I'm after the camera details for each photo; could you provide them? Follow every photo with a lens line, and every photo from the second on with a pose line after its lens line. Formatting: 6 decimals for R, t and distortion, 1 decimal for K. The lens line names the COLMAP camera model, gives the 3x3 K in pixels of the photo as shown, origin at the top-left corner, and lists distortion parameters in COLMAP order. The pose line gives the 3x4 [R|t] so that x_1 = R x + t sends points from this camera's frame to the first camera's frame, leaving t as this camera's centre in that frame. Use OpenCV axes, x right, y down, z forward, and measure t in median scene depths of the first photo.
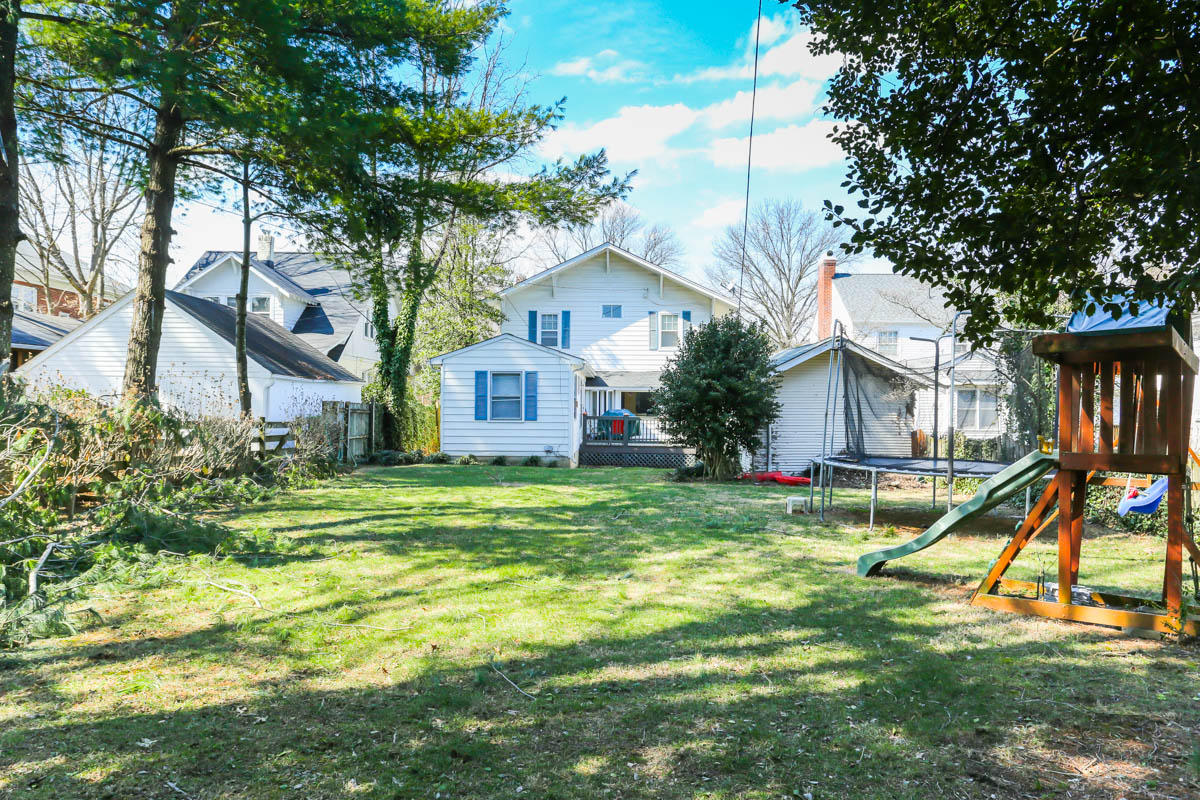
lens RADIAL K [[899.1, 0, 600.0], [0, 899.1, 400.0], [0, 0, 1]] dist [0.000075, -0.000024]
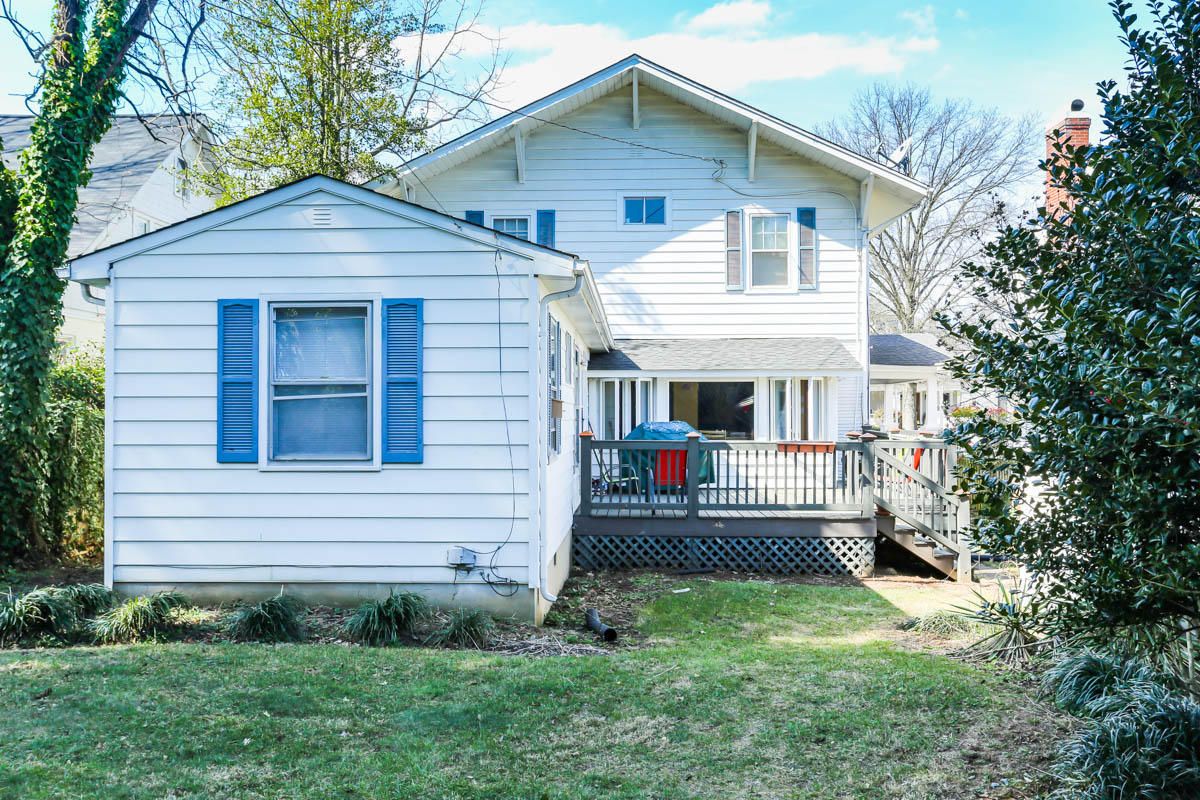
lens RADIAL K [[1140.7, 0, 600.0], [0, 1140.7, 400.0], [0, 0, 1]] dist [0.000784, 0.000393]
pose [[0.999931, -0.007570, -0.008976, -0.006429], [0.007507, 0.999947, -0.007083, 0.004040], [0.009029, 0.007015, 0.999935, 0.517470]]
